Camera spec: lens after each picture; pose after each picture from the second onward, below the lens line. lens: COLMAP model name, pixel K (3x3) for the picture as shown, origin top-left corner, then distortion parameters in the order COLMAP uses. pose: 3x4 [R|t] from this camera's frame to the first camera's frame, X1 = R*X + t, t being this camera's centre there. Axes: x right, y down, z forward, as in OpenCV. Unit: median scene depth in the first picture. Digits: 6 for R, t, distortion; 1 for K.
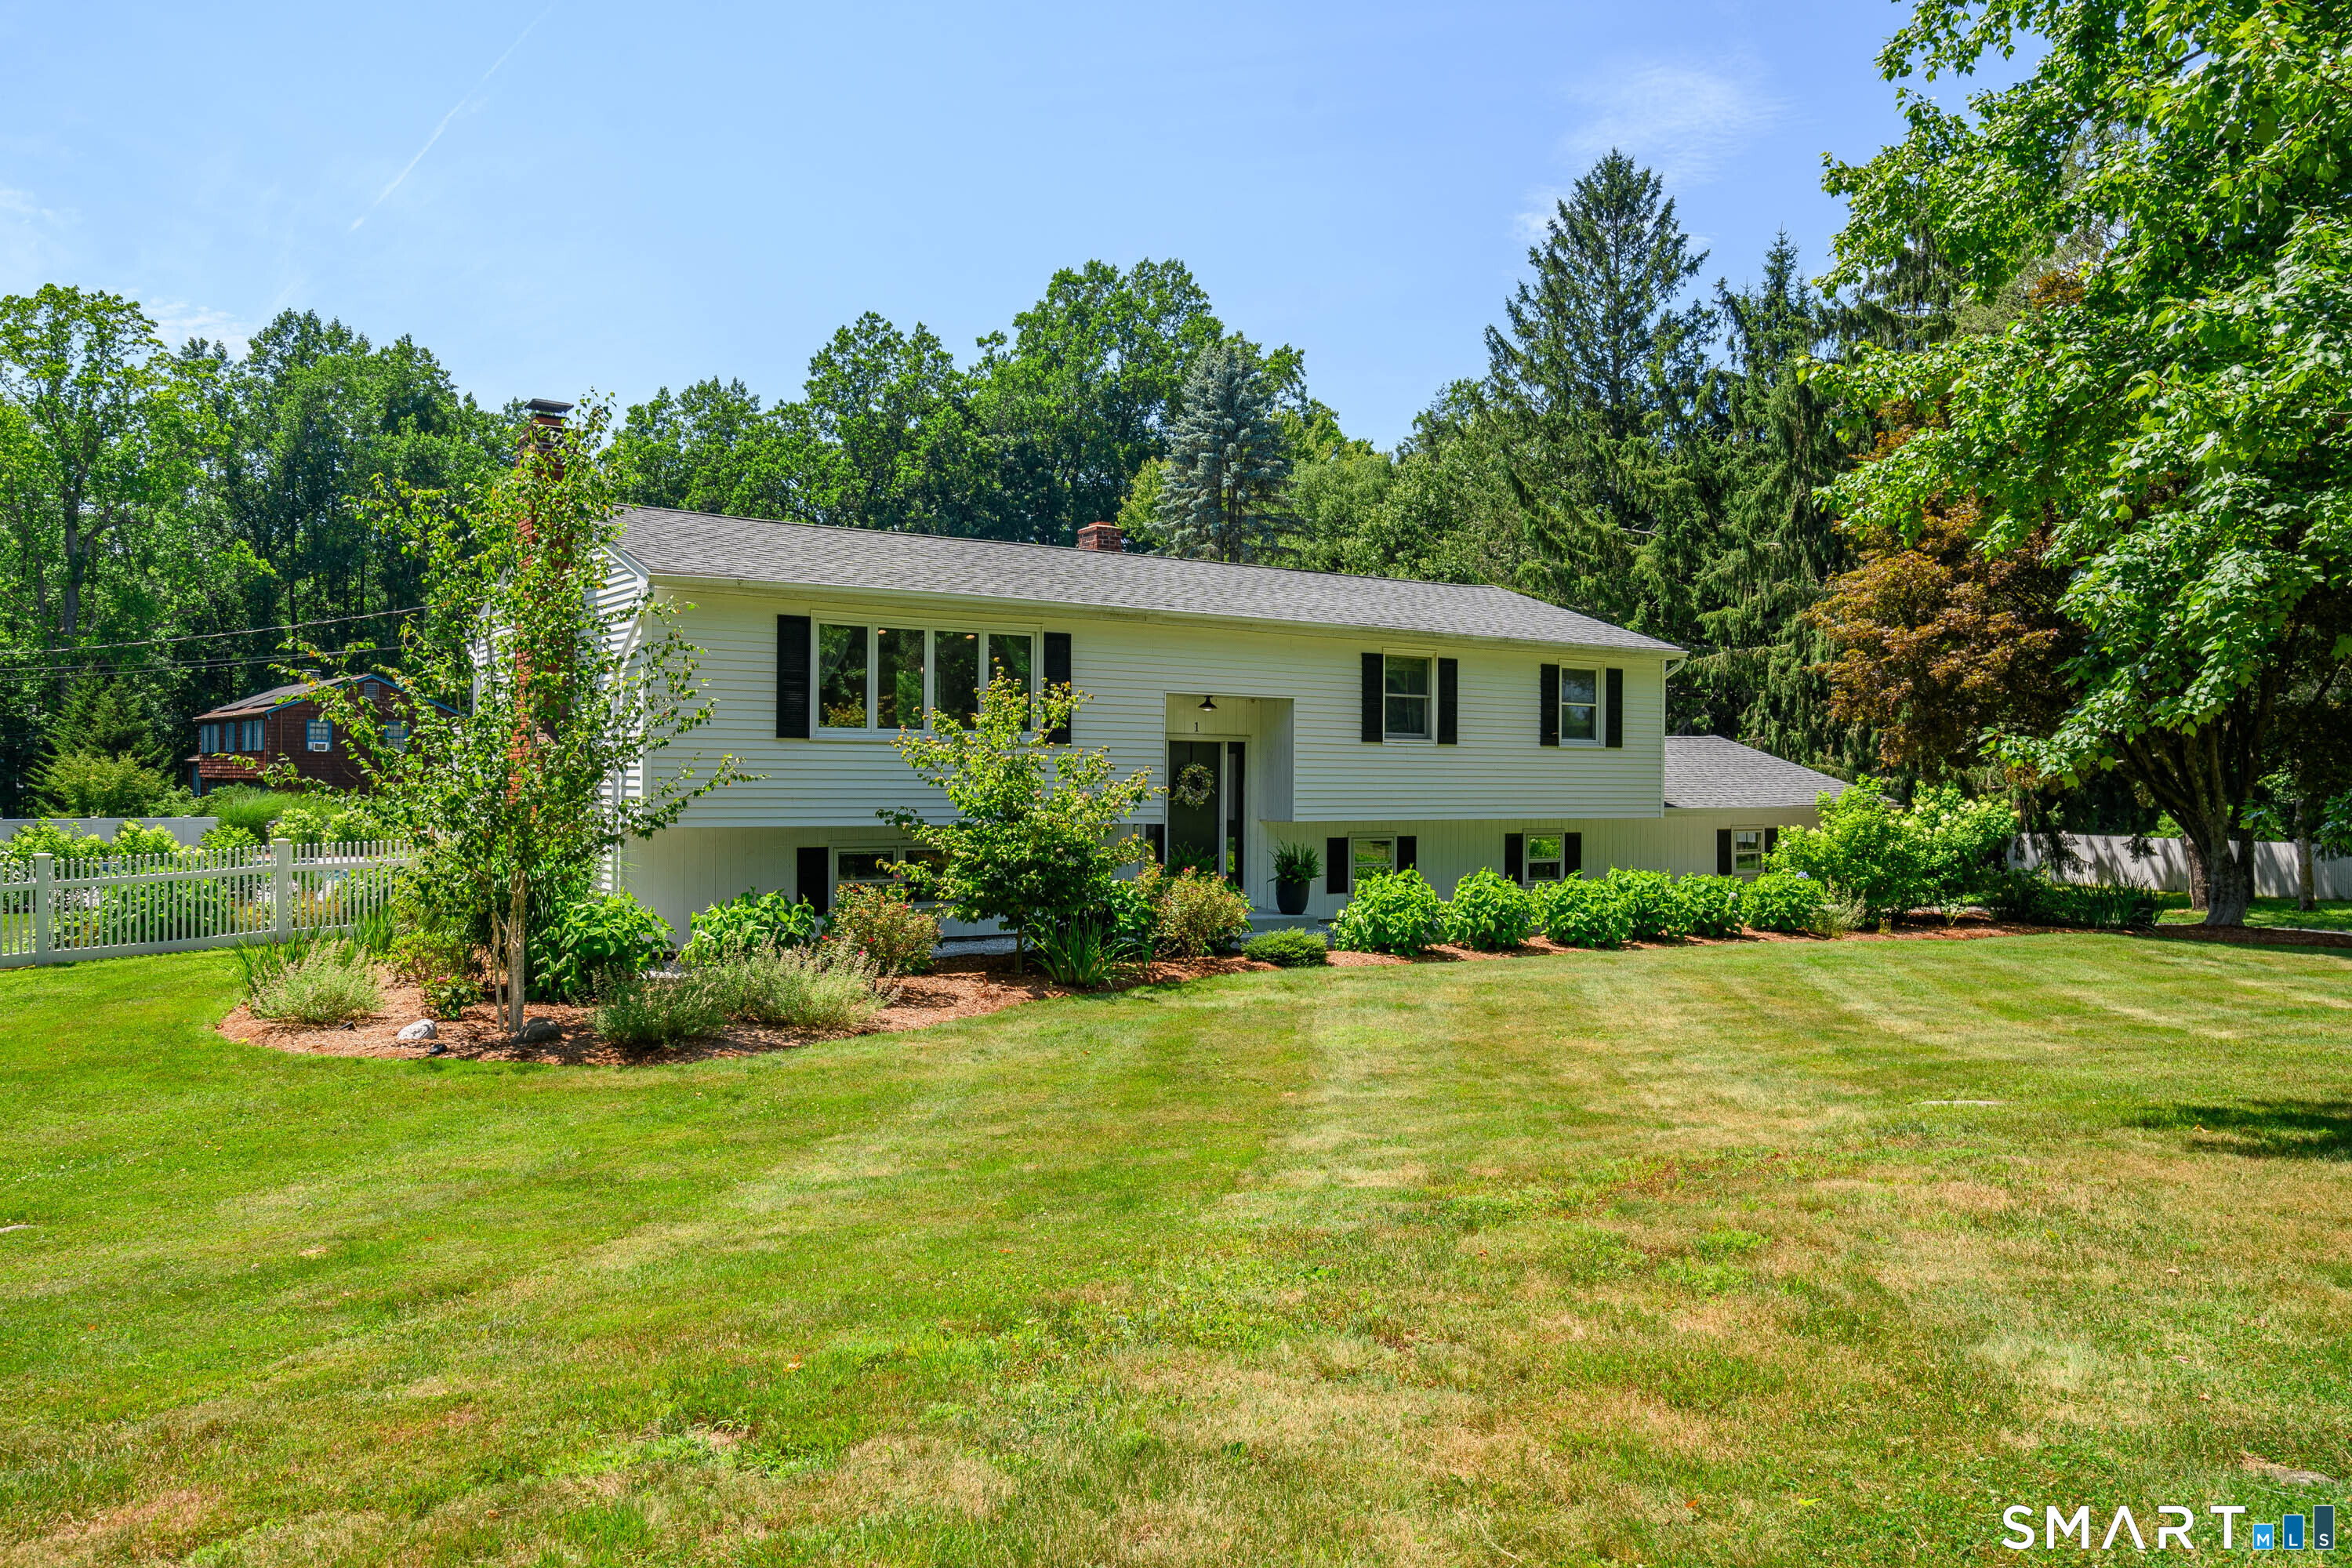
lens RADIAL K [[1695.2, 0, 1176.0], [0, 1695.2, 784.0], [0, 0, 1]] dist [-0.005555, 0.003777]
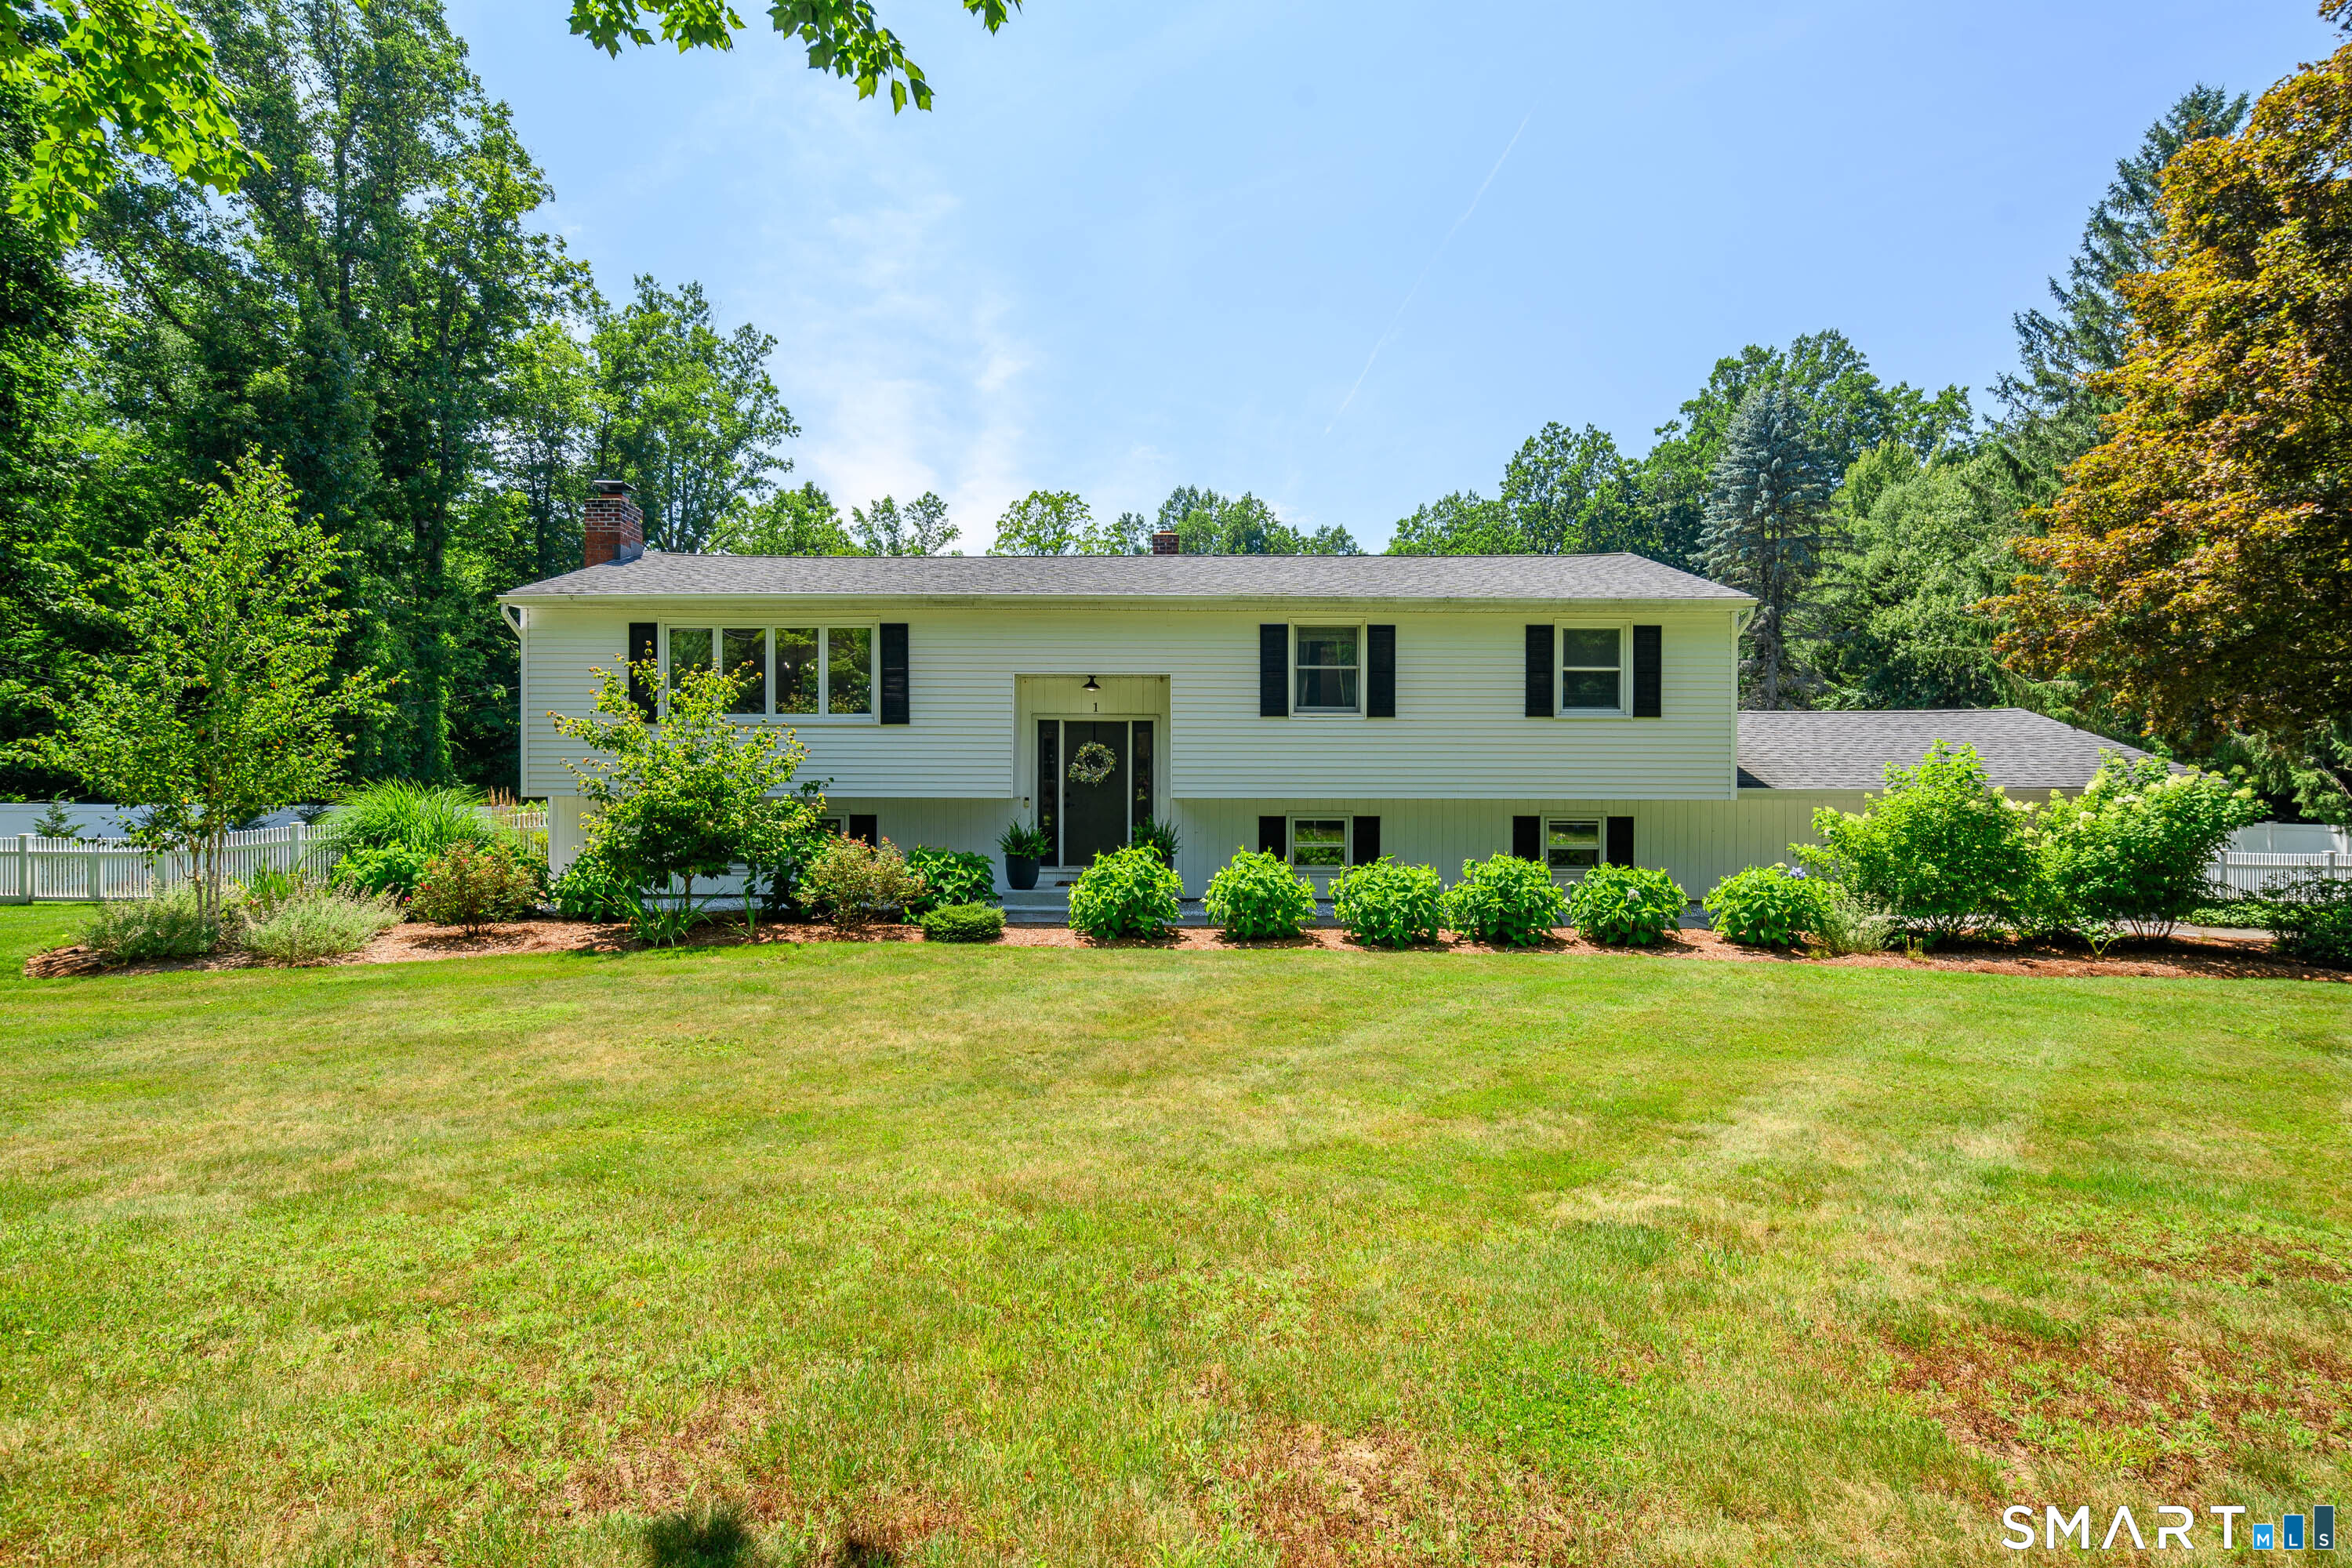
lens RADIAL K [[1179.0, 0, 1174.4], [0, 1179.0, 793.8], [0, 0, 1]] dist [-0.004926, 0.000814]
pose [[0.815735, 0.000131, -0.578425, 0.161027], [0.000938, 0.999998, 0.001549, 0.006375], [0.578425, -0.001806, 0.815734, 0.148331]]
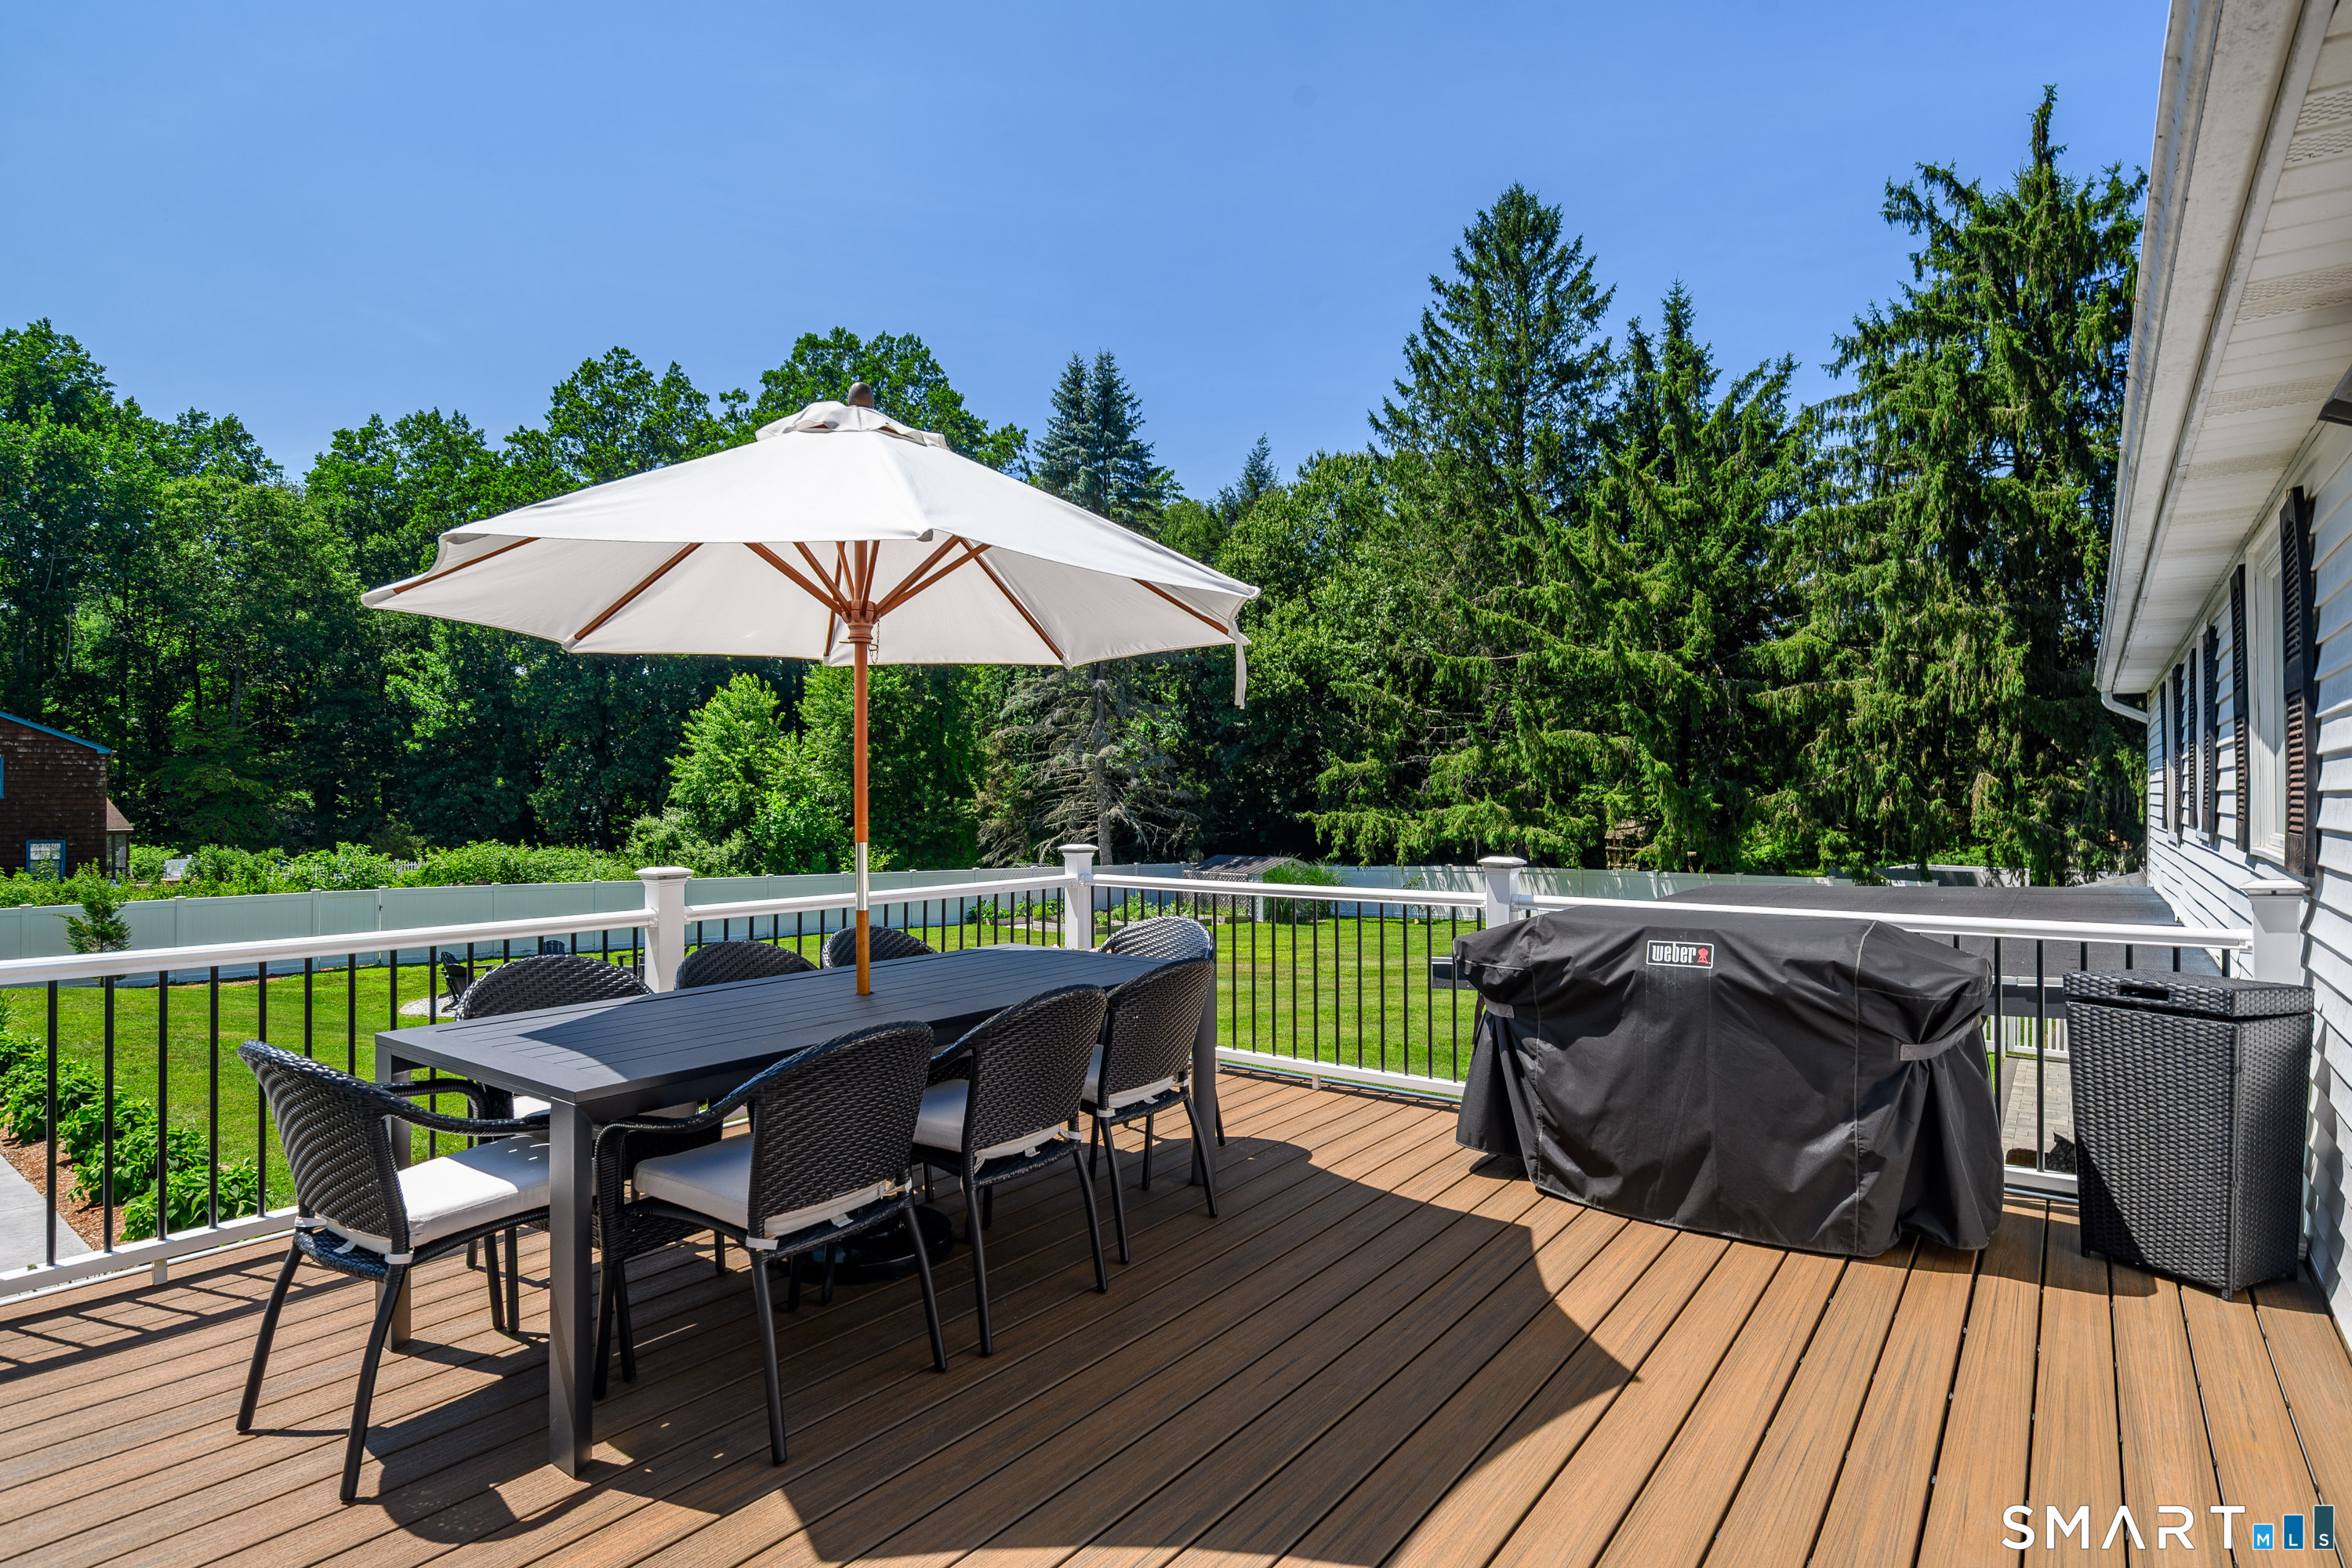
lens RADIAL K [[1179.0, 0, 1174.4], [0, 1179.0, 793.8], [0, 0, 1]] dist [-0.004926, 0.000814]
pose [[0.949470, -0.011098, 0.313662, -0.136897], [0.011909, 0.999929, -0.000671, -0.015677], [-0.313632, 0.004373, 0.949534, 0.361766]]
